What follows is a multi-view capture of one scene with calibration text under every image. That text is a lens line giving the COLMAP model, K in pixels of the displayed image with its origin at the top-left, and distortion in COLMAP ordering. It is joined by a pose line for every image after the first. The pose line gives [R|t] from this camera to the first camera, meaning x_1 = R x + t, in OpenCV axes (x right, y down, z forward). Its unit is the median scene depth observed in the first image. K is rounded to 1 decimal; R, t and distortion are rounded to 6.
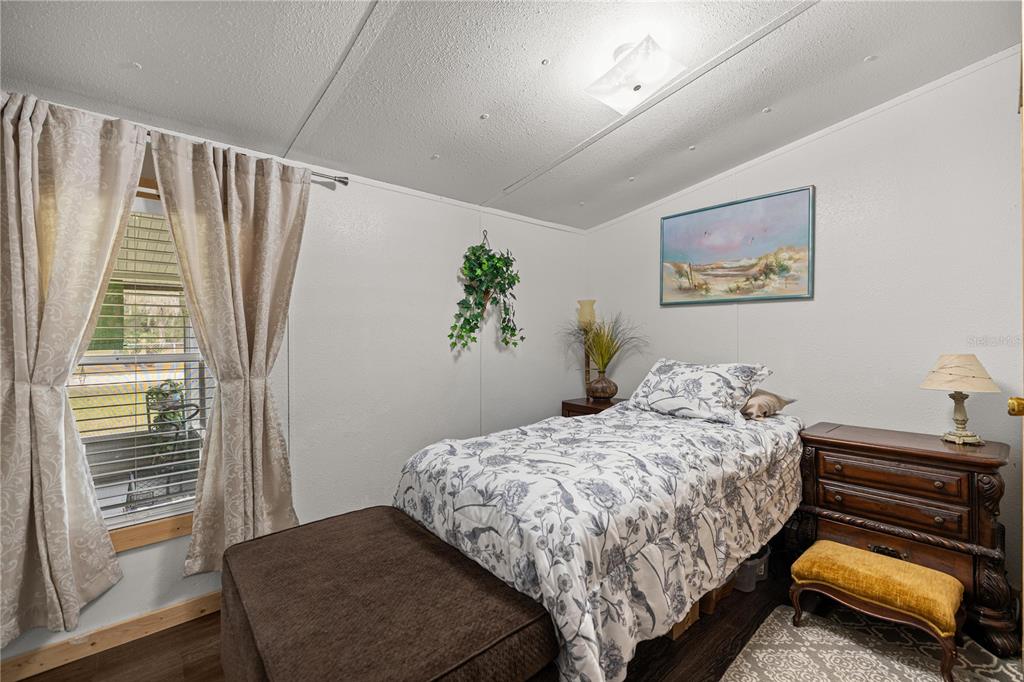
lens RADIAL K [[437.2, 0, 512.9], [0, 437.2, 340.6], [0, 0, 1]] dist [0.000631, 0.000540]
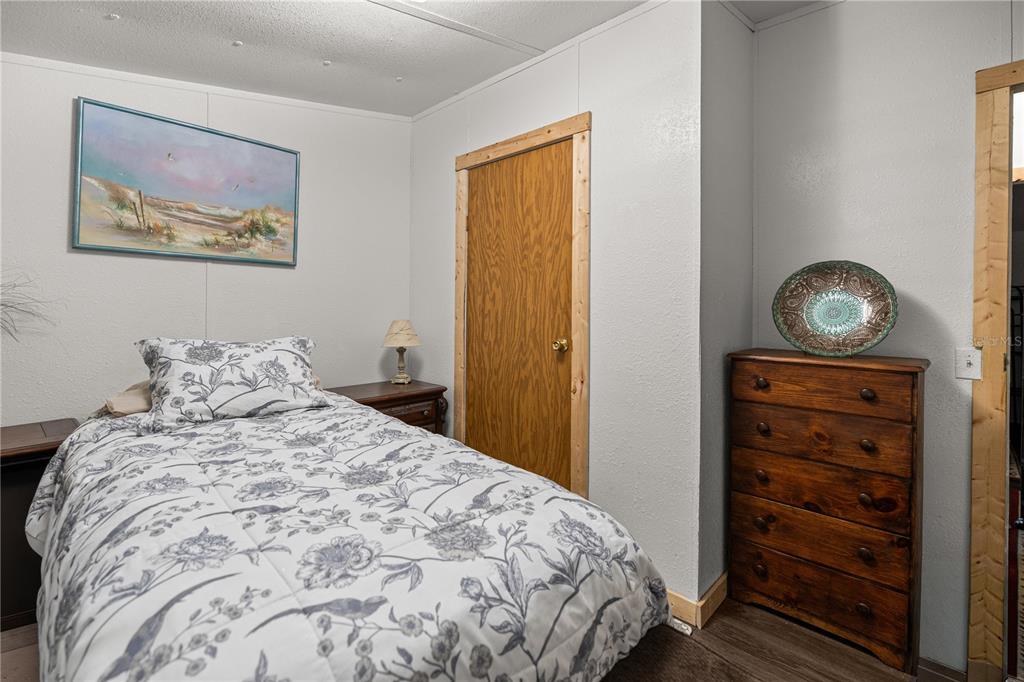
lens RADIAL K [[437.2, 0, 526.0], [0, 437.2, 312.7], [0, 0, 1]] dist [0.000631, 0.000540]
pose [[-0.032515, -0.004715, 0.999460, -0.311675], [-0.000356, 0.999989, 0.004706, 0.001265], [-0.999471, -0.000203, -0.032516, 0.522628]]
